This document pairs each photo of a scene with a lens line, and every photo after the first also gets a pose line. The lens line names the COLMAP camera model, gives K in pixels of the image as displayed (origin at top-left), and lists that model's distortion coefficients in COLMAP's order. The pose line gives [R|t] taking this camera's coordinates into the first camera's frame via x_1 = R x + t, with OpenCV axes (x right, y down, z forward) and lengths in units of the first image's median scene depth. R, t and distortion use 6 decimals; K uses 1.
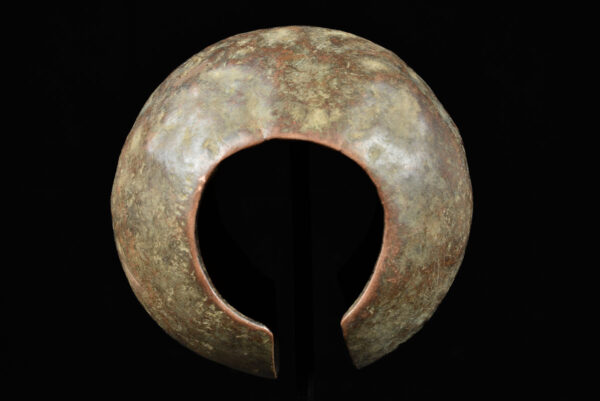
lens RADIAL K [[927.3, 0, 305.7], [0, 927.3, 202.1], [0, 0, 1]] dist [0.002414, 0.000000]
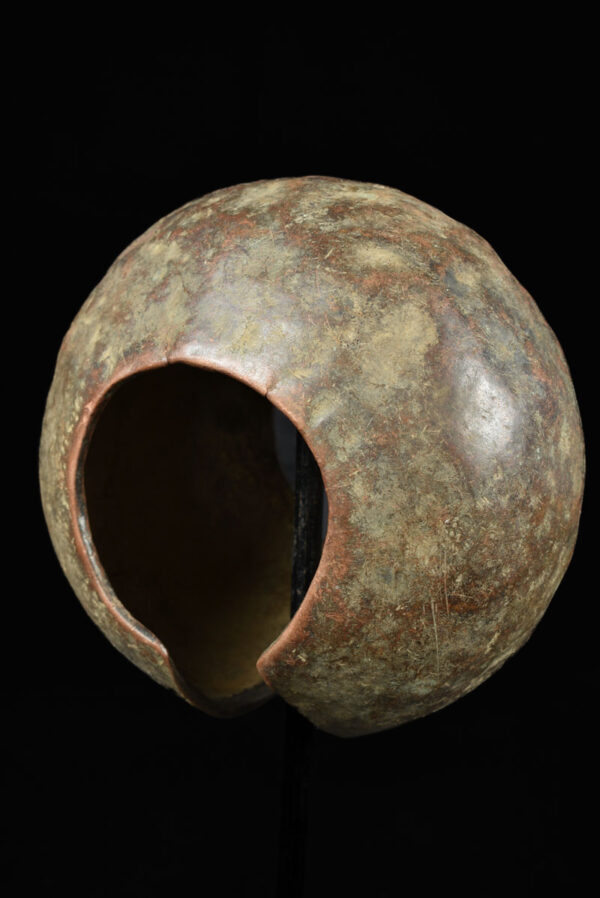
lens RADIAL K [[1310.4, 0, 297.3], [0, 1310.4, 450.3], [0, 0, 1]] dist [0.019416, 0.000000]
pose [[0.859228, 0.166515, -0.483736, 0.464634], [-0.129222, 0.985527, 0.109716, -0.112958], [0.495004, -0.031762, 0.868310, 0.245202]]
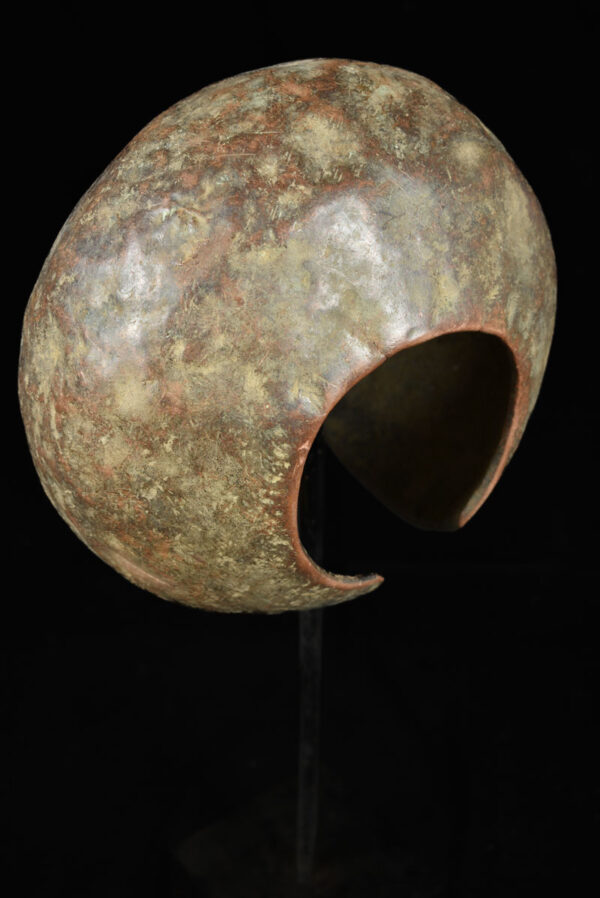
lens RADIAL K [[1310.4, 0, 296.4], [0, 1310.4, 448.9], [0, 0, 1]] dist [0.019416, 0.000000]
pose [[0.815608, -0.386356, 0.430711, -0.470640], [0.093306, 0.822478, 0.561091, -0.489128], [-0.571032, -0.417442, 0.706869, 0.383979]]
